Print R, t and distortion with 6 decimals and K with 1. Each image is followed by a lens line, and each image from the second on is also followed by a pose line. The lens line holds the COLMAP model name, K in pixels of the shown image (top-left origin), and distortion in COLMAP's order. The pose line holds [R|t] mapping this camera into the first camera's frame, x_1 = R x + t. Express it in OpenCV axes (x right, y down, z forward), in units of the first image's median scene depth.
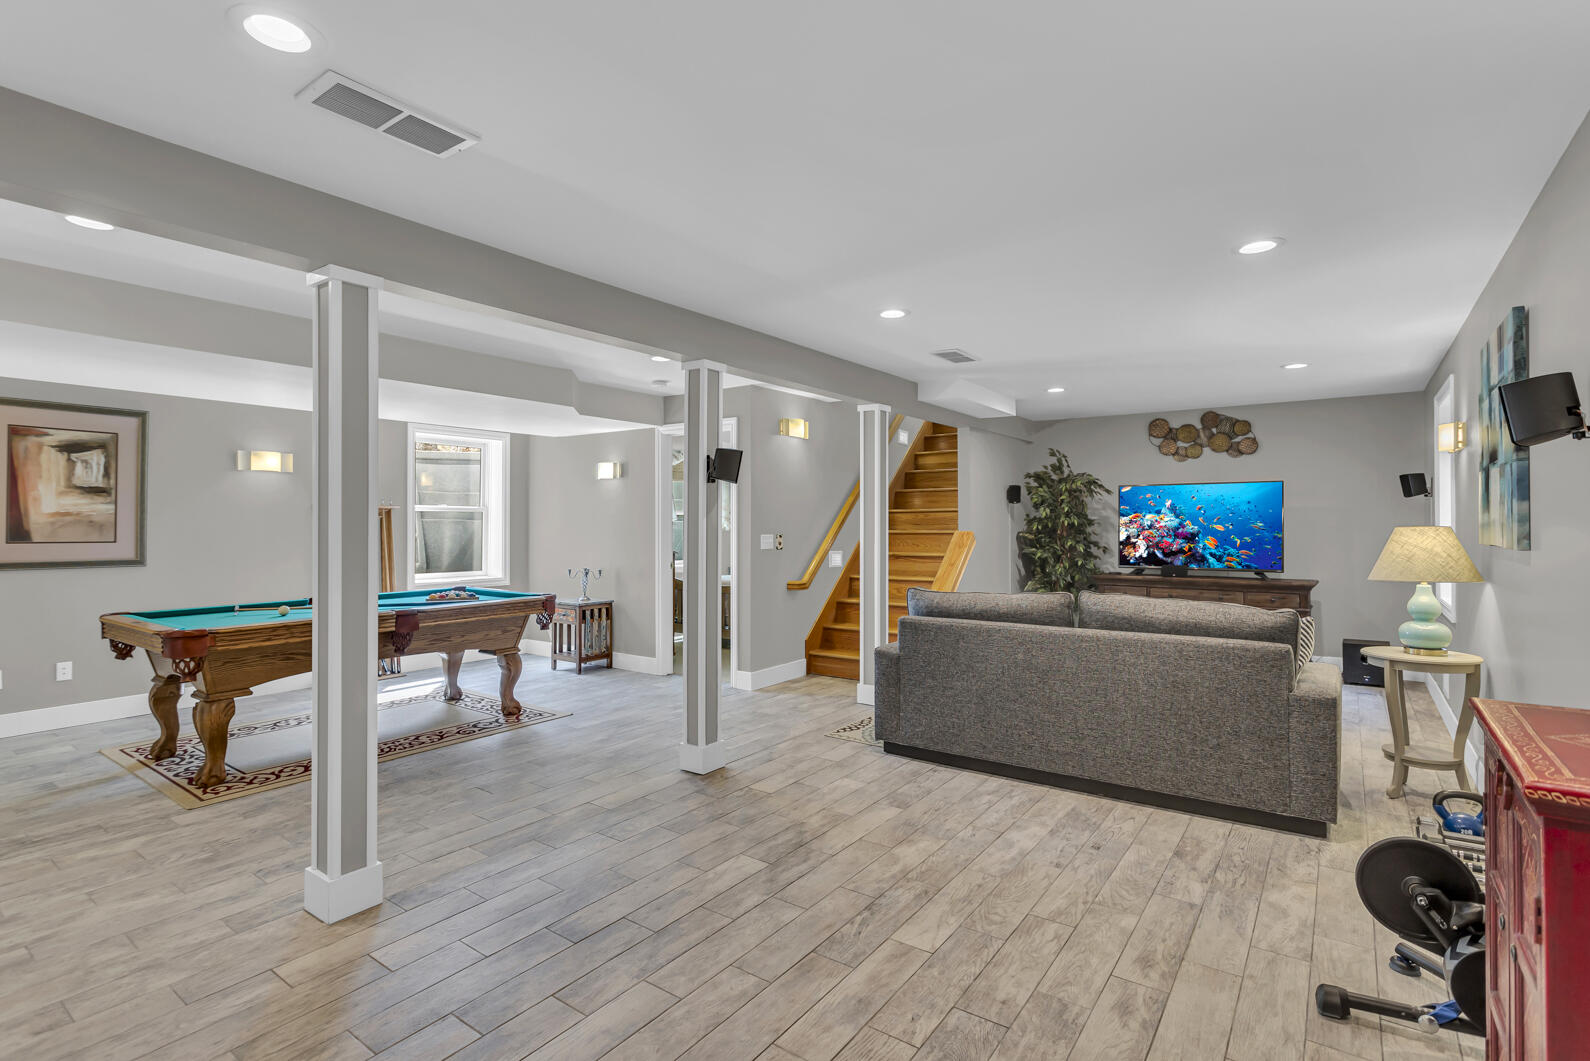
lens RADIAL K [[783.0, 0, 797.3], [0, 783.0, 518.6], [0, 0, 1]] dist [-0.002728, 0.007180]
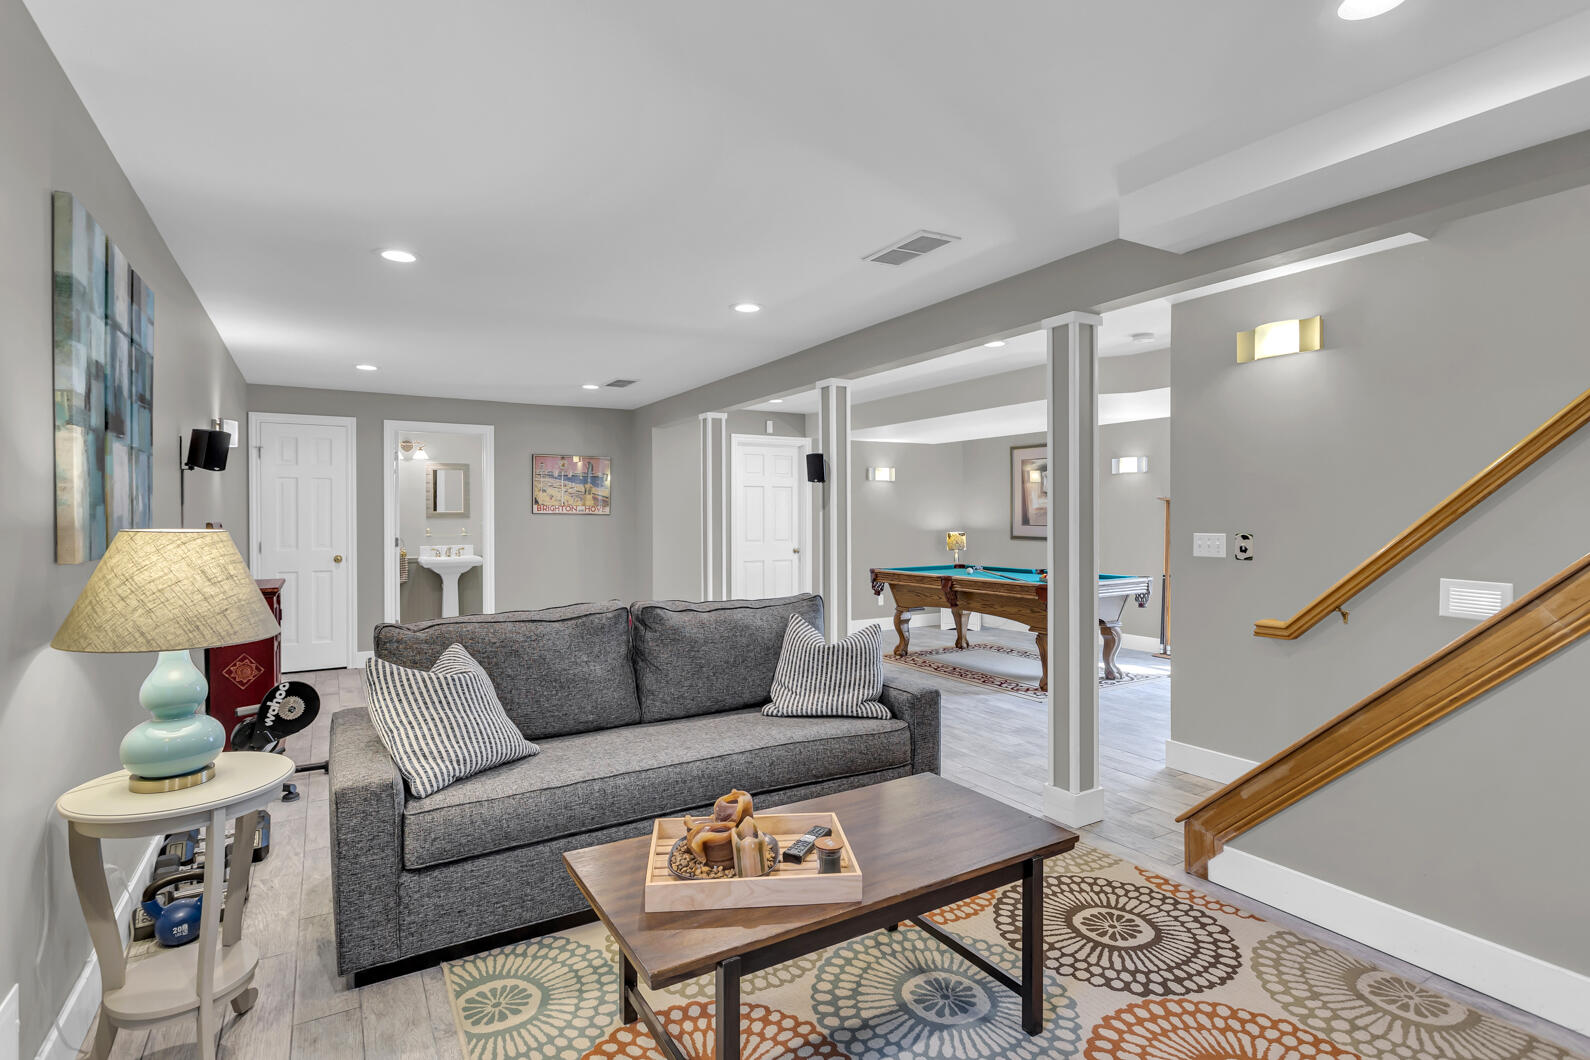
lens RADIAL K [[783.0, 0, 797.3], [0, 783.0, 518.1], [0, 0, 1]] dist [-0.002728, 0.007180]
pose [[-0.414963, 0.005663, -0.909820, 0.776336], [0.006415, 0.999974, 0.003299, 0.005182], [0.909816, -0.004468, -0.414989, 1.157581]]
